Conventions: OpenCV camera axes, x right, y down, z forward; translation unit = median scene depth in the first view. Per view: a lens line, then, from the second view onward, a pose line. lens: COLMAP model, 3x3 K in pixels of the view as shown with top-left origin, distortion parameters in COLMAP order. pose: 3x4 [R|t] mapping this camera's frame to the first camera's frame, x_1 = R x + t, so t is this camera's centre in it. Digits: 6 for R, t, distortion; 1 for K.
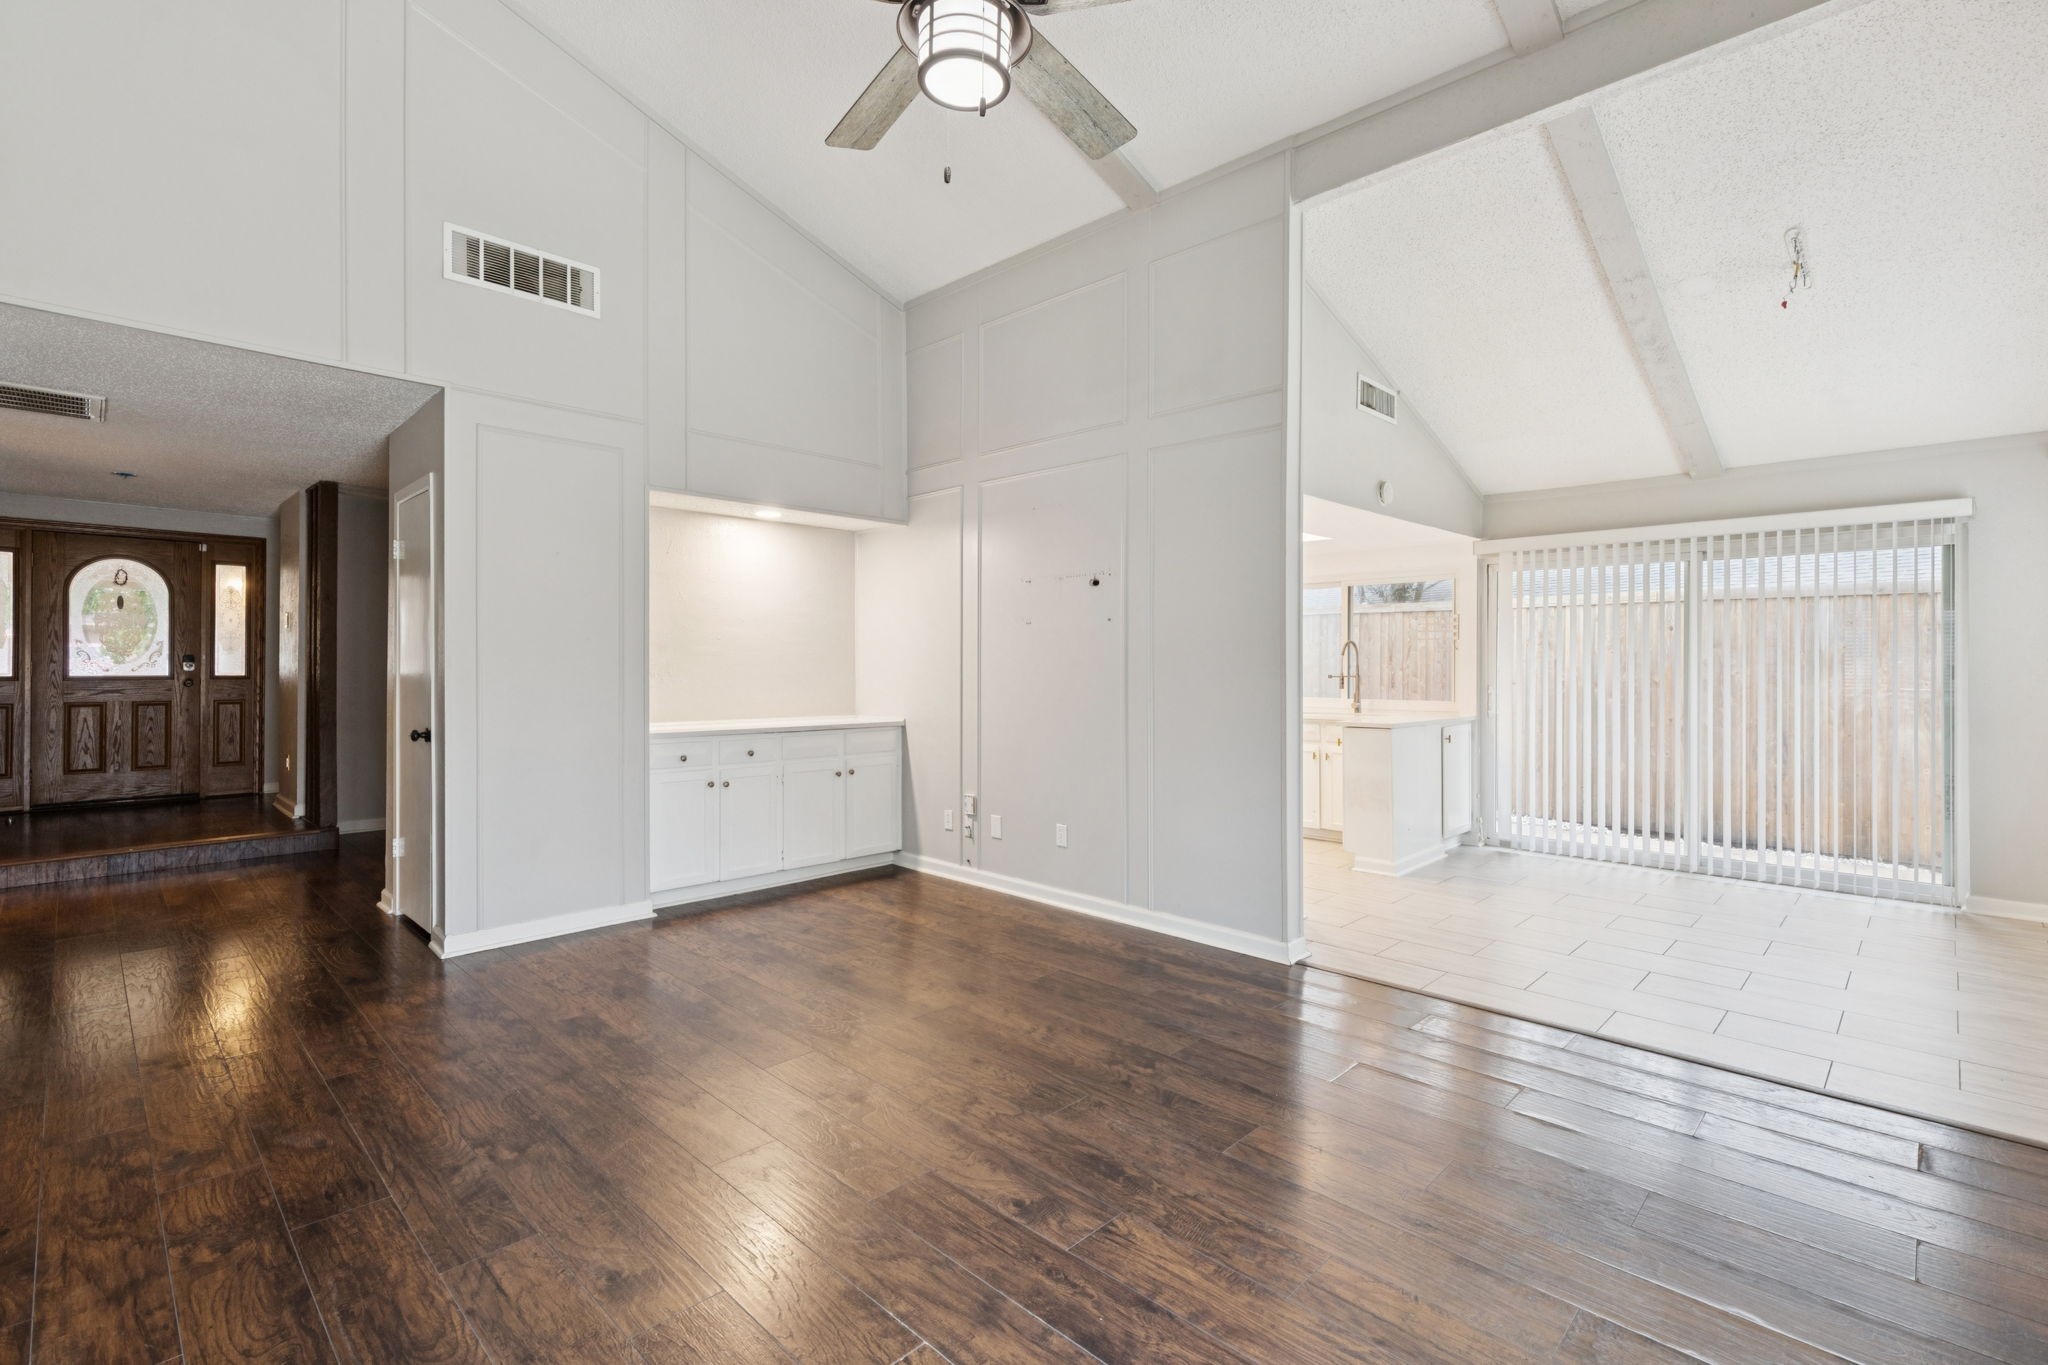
lens RADIAL K [[924.1, 0, 1034.6], [0, 924.1, 670.1], [0, 0, 1]] dist [0.004015, -0.001570]
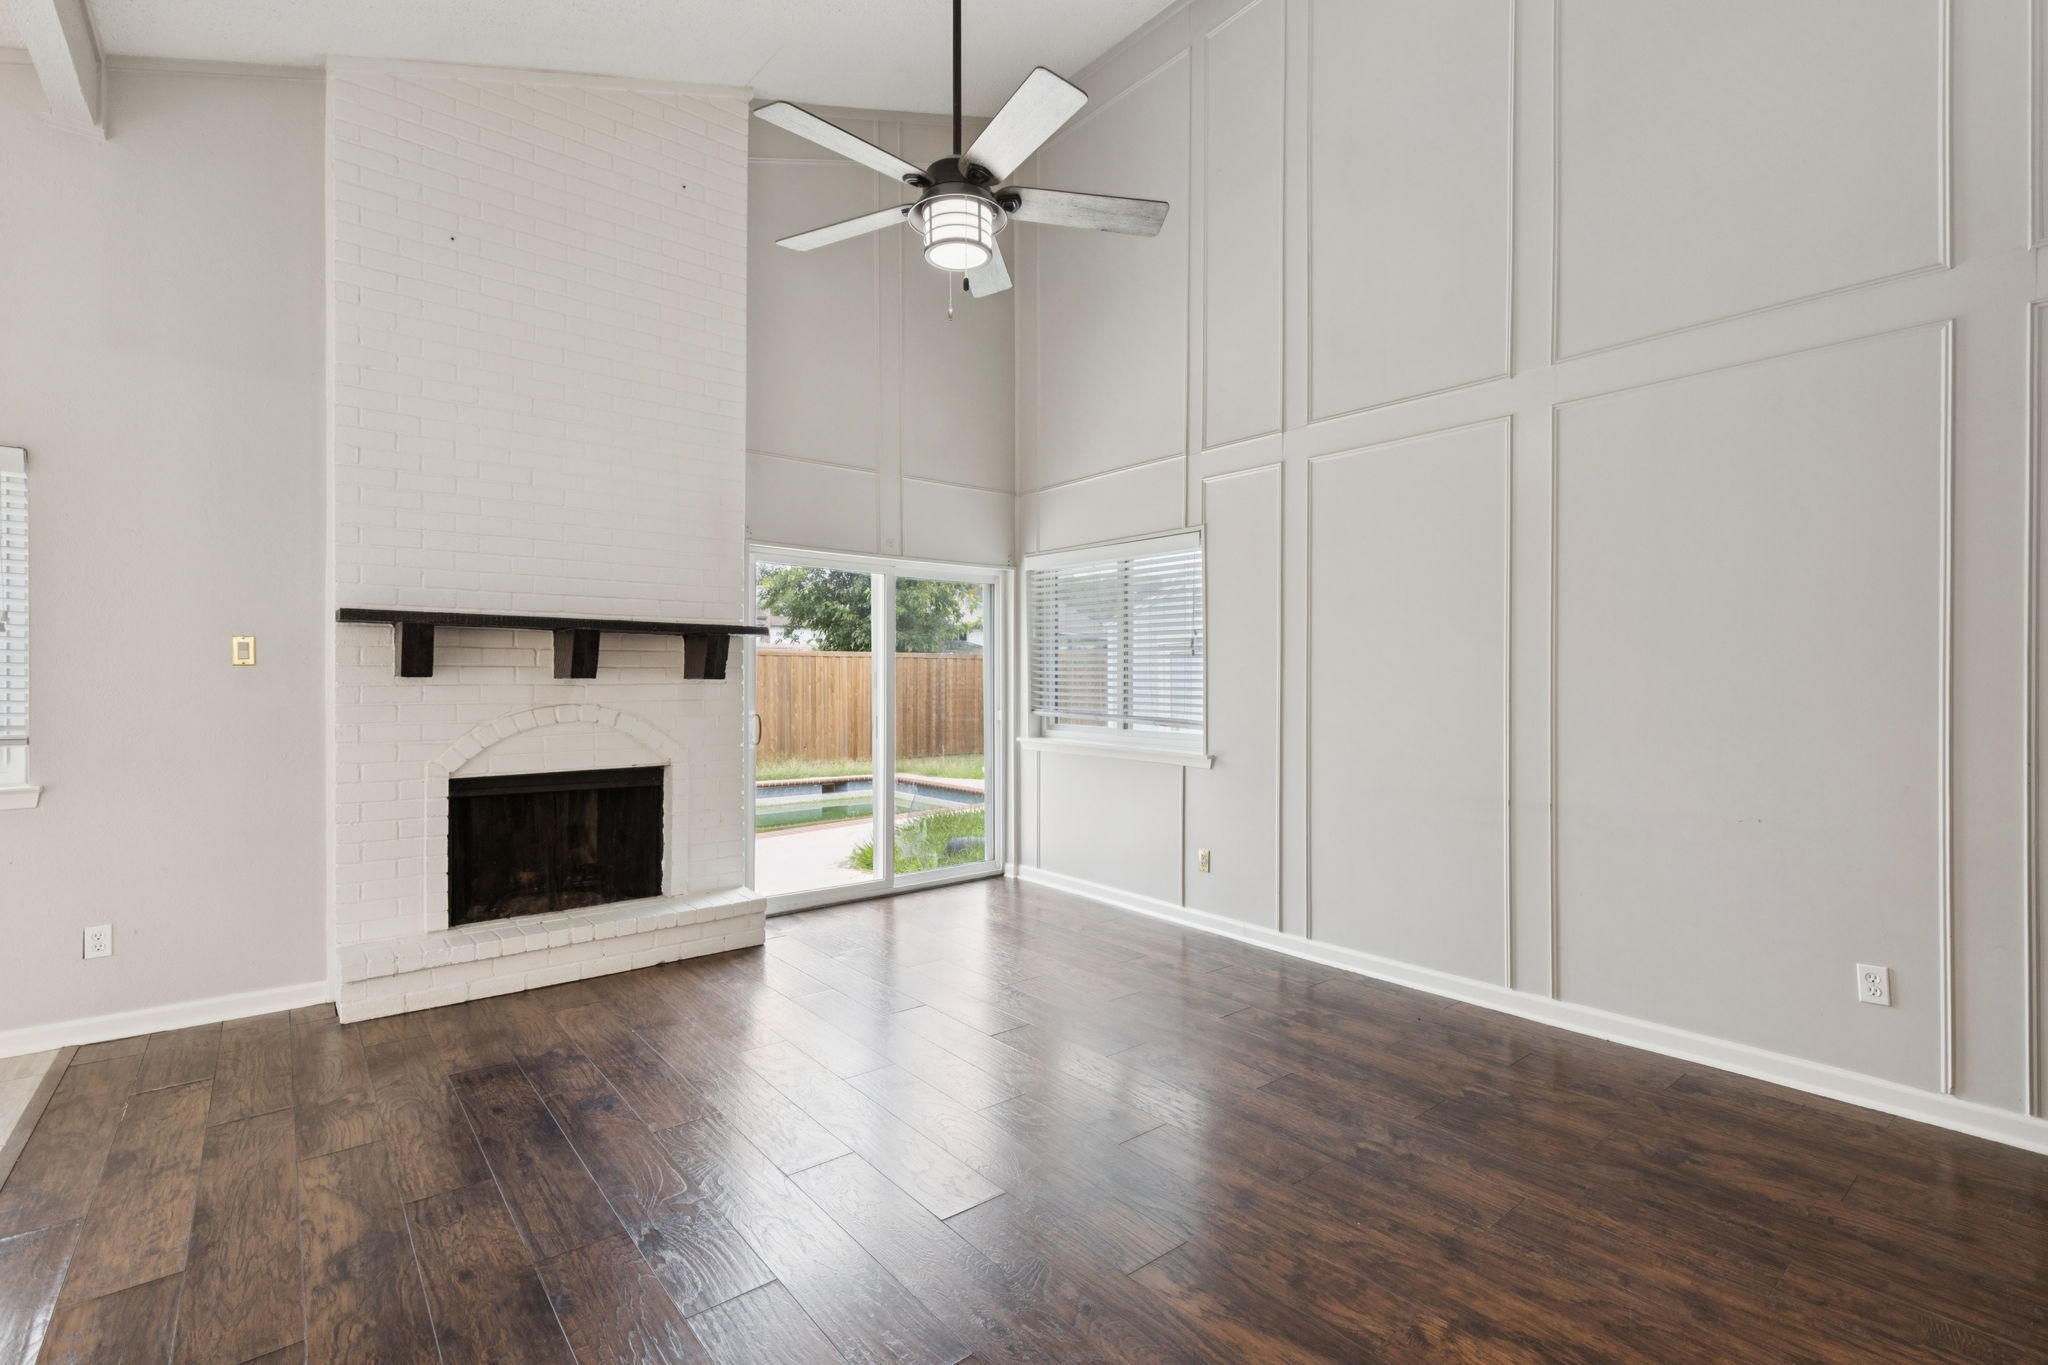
lens RADIAL K [[924.1, 0, 1044.0], [0, 924.1, 688.5], [0, 0, 1]] dist [0.004015, -0.001570]
pose [[-0.994381, -0.003730, 0.105791, -0.188679], [-0.002500, 0.999928, 0.011755, -0.007560], [-0.105827, 0.011424, -0.994319, 1.267990]]
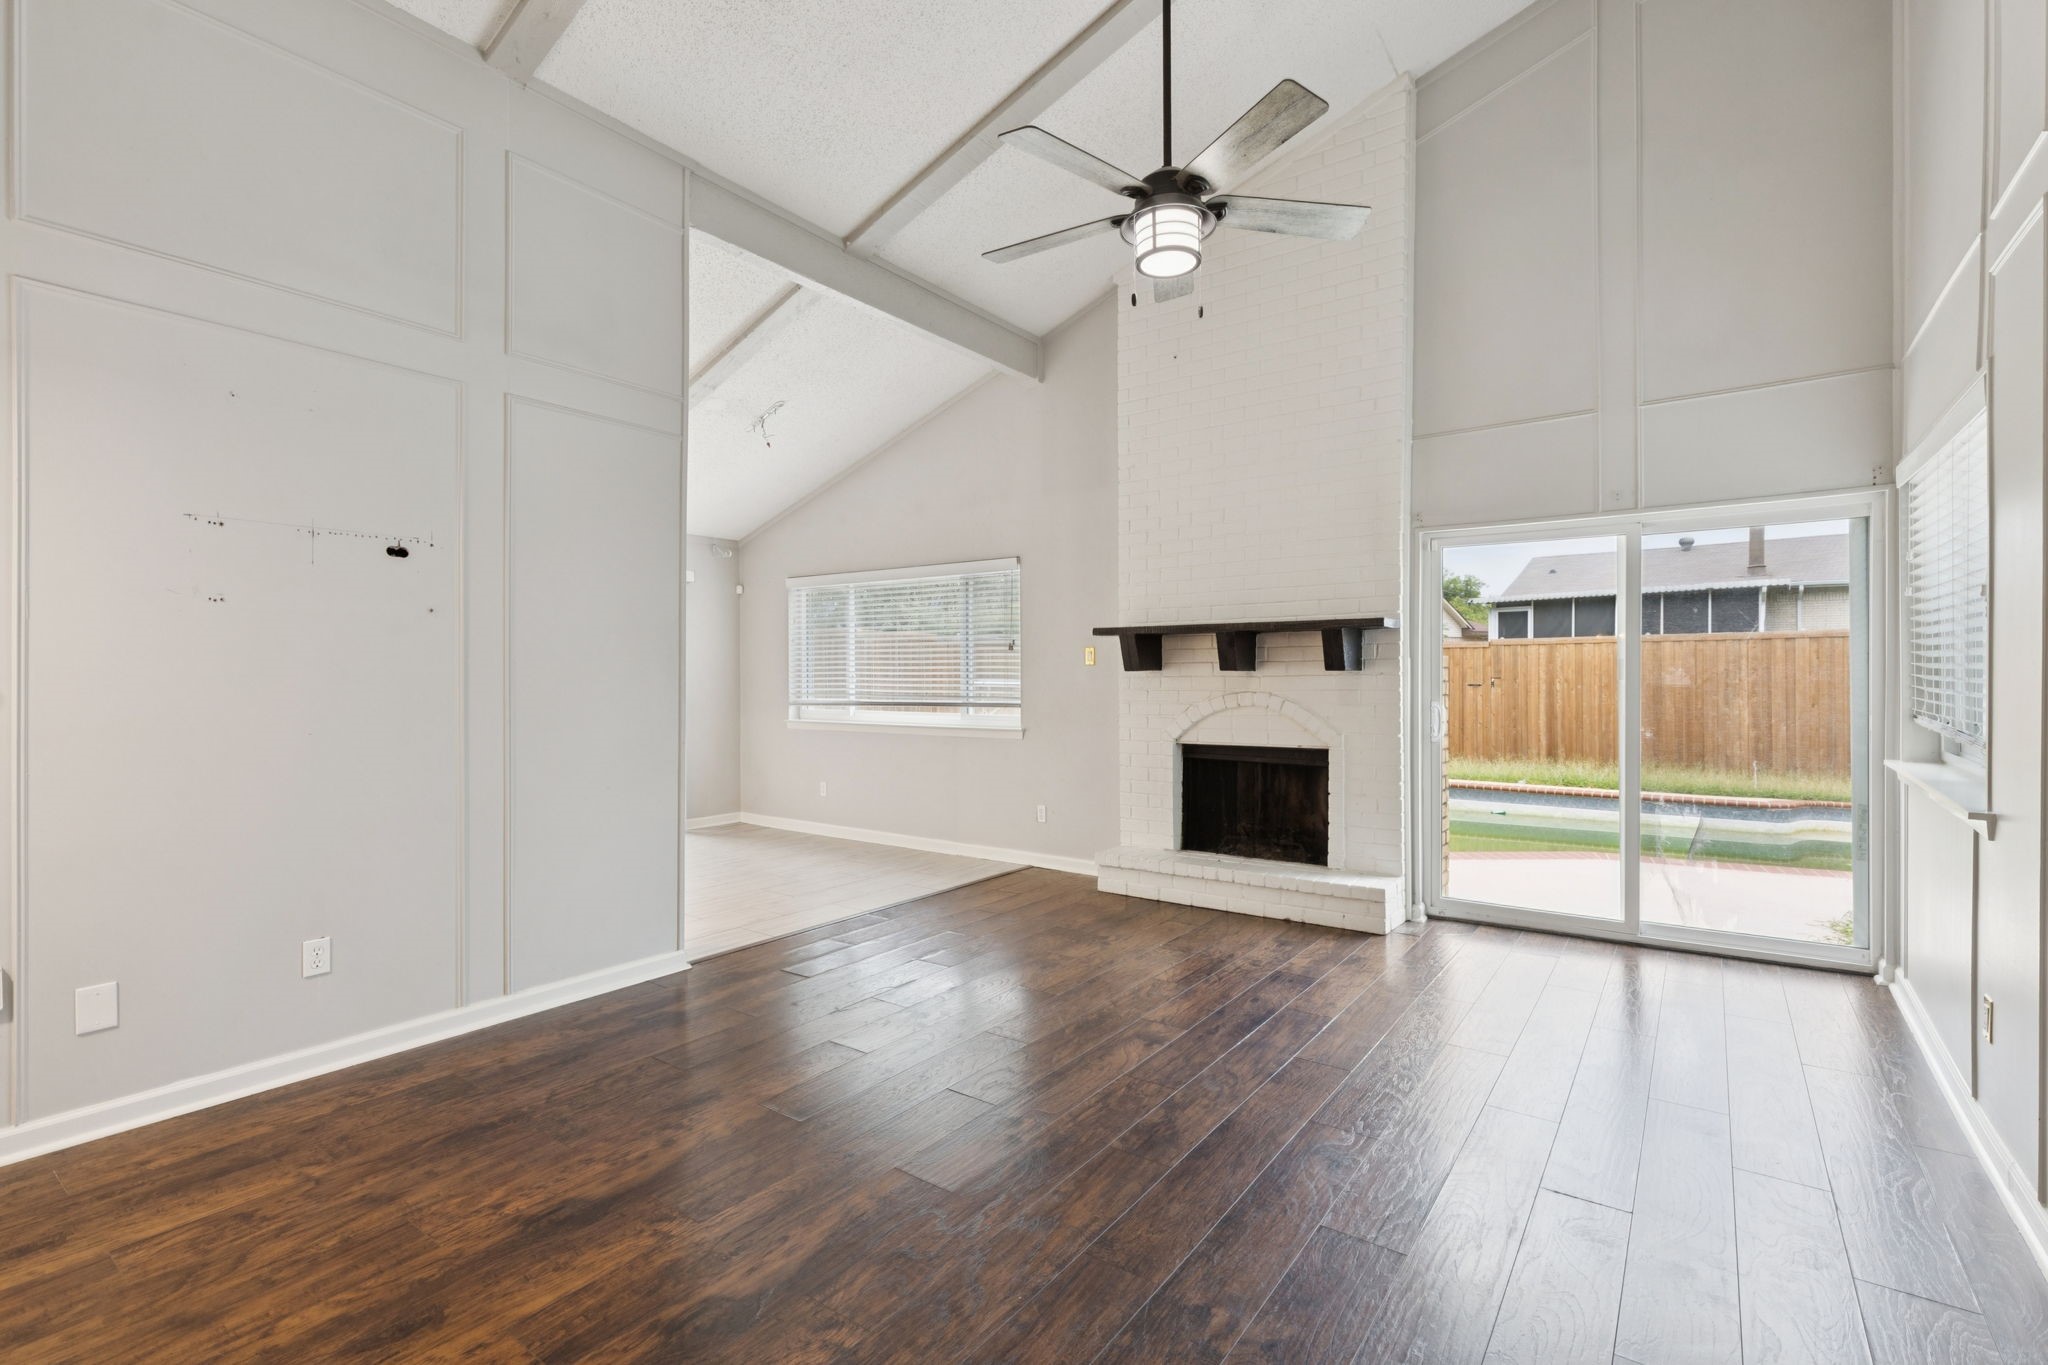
lens RADIAL K [[924.1, 0, 1037.0], [0, 924.1, 684.8], [0, 0, 1]] dist [0.004015, -0.001570]
pose [[-0.142495, -0.010448, 0.989740, -0.787284], [0.008480, 0.999895, 0.011776, -0.003941], [-0.989759, 0.010071, -0.142392, 0.760368]]
